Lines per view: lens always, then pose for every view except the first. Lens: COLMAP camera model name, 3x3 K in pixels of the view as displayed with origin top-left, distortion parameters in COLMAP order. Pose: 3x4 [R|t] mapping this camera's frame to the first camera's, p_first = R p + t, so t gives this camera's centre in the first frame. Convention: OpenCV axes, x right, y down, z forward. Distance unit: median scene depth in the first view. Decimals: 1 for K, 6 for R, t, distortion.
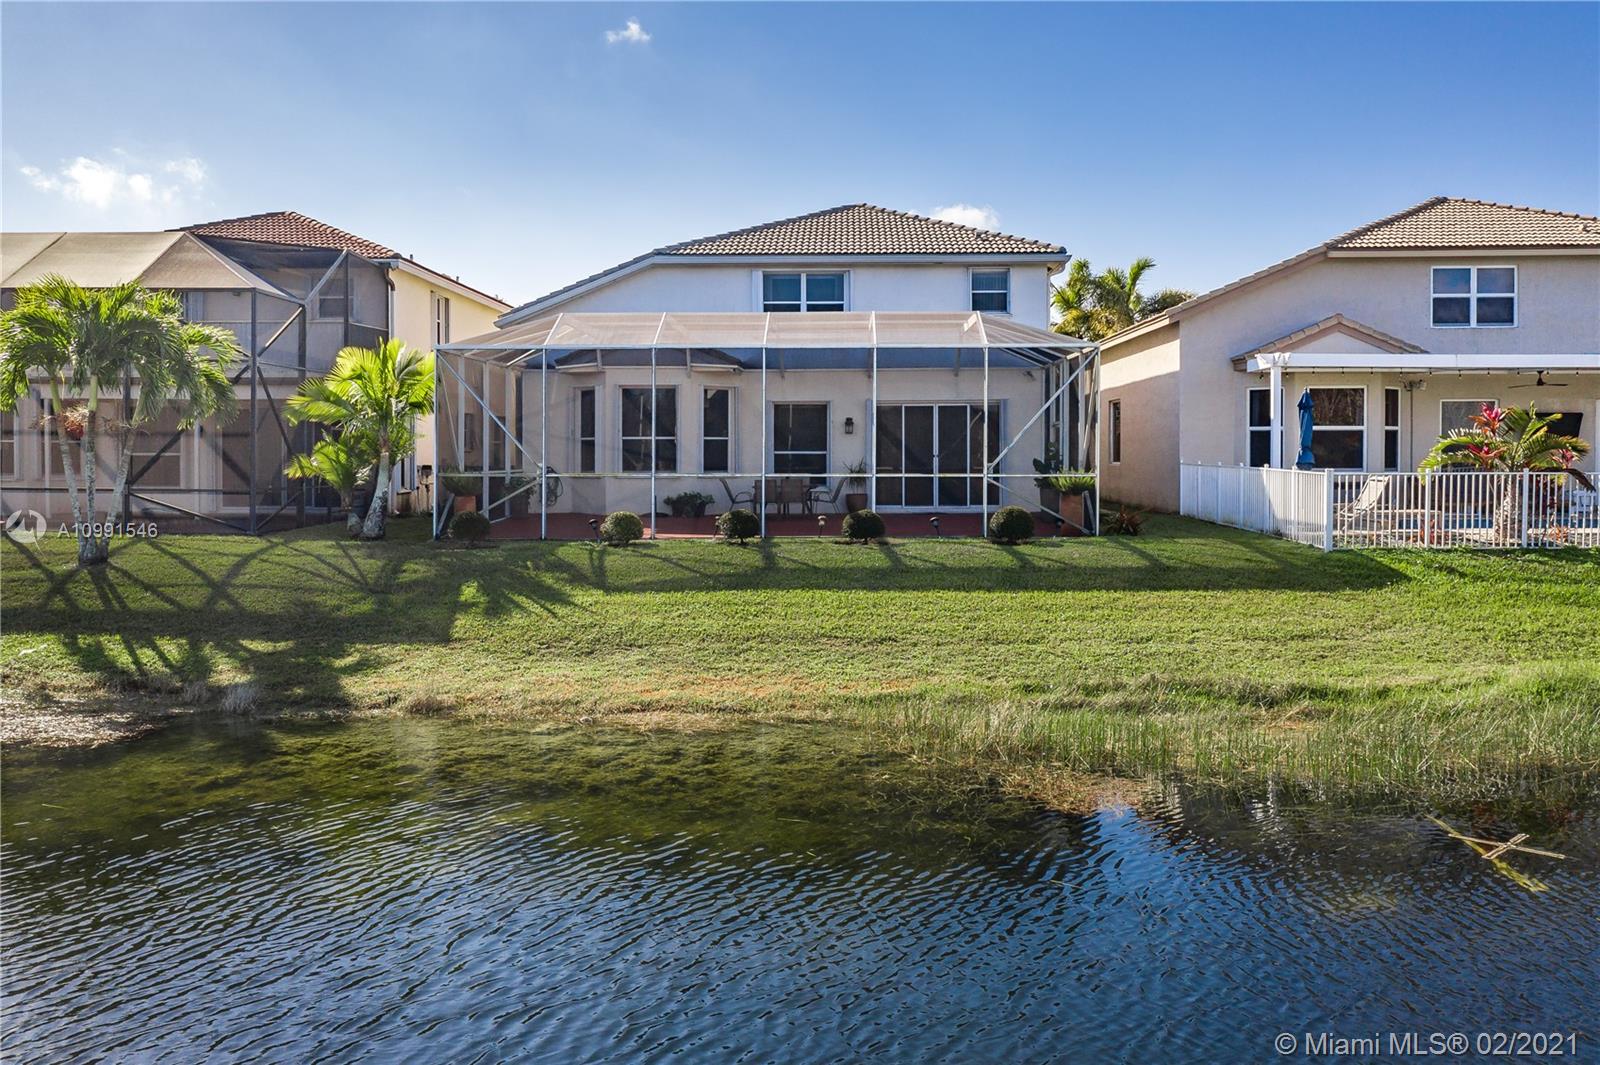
lens RADIAL K [[1318.0, 0, 800.0], [0, 1318.0, 532.5], [0, 0, 1]] dist [-0.046110, -0.001614]
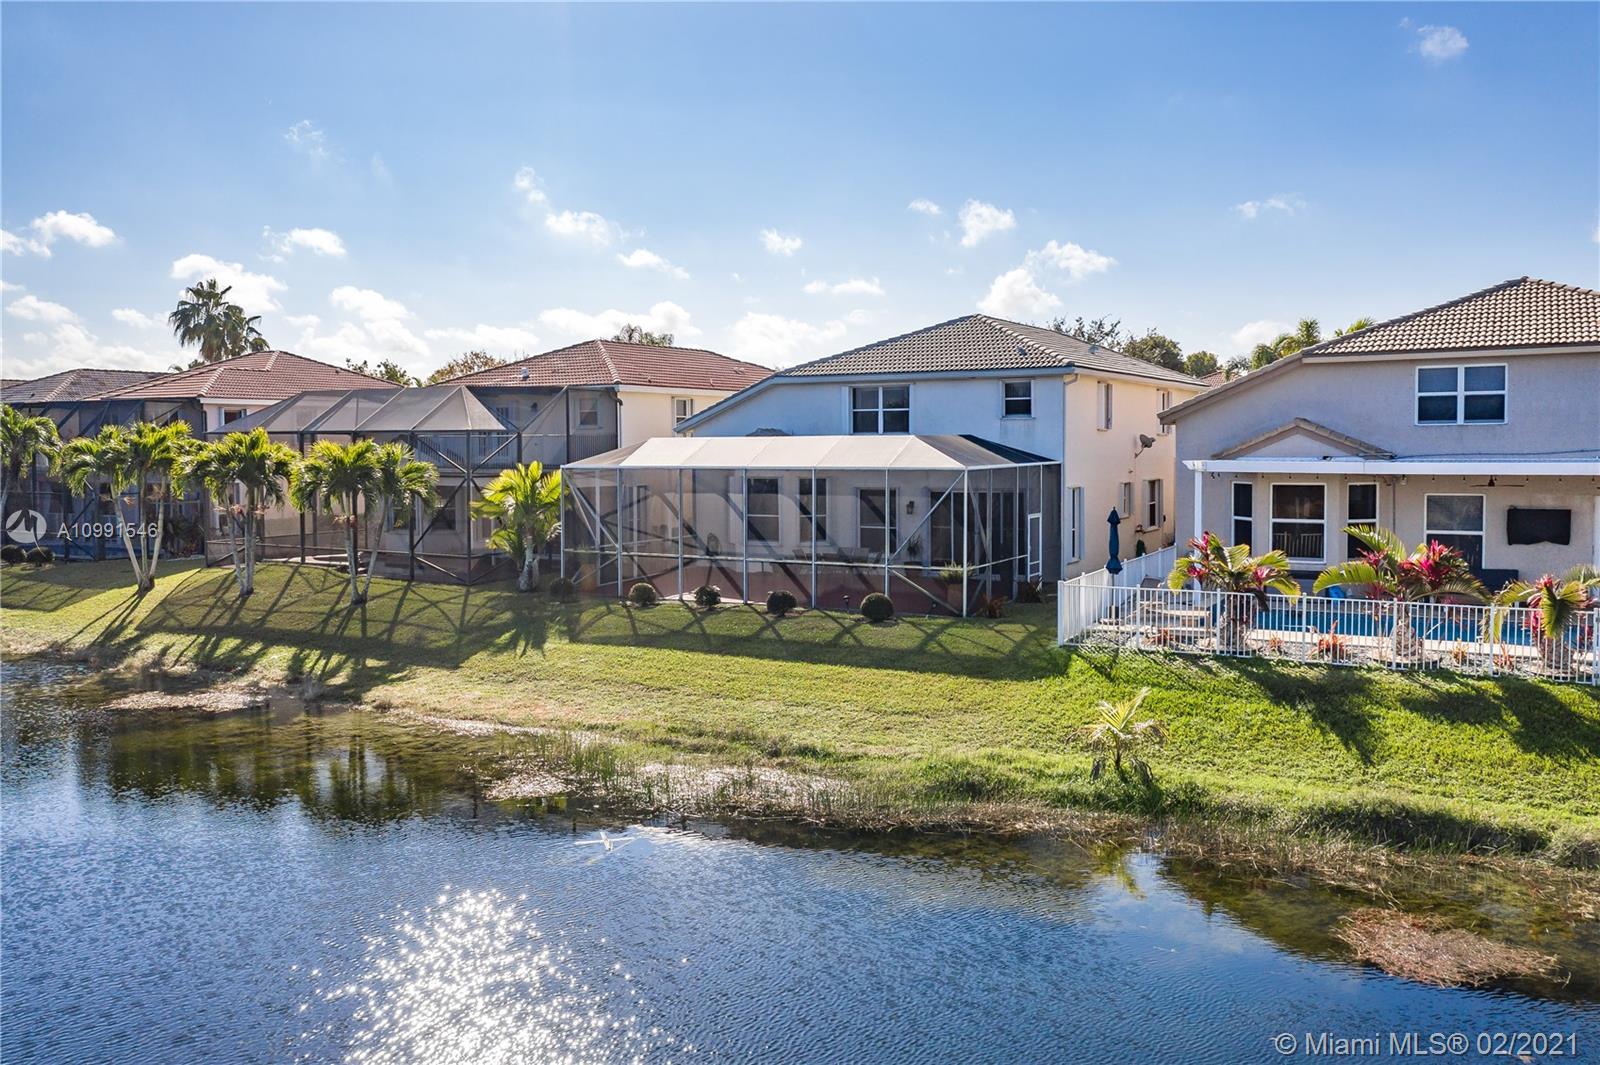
lens RADIAL K [[1318.0, 0, 800.0], [0, 1318.0, 532.5], [0, 0, 1]] dist [-0.046110, -0.001614]
pose [[0.877956, 0.028051, -0.477919, 0.554456], [-0.023944, 0.999605, 0.014684, -0.075050], [0.478143, -0.001448, 0.878281, -0.153245]]
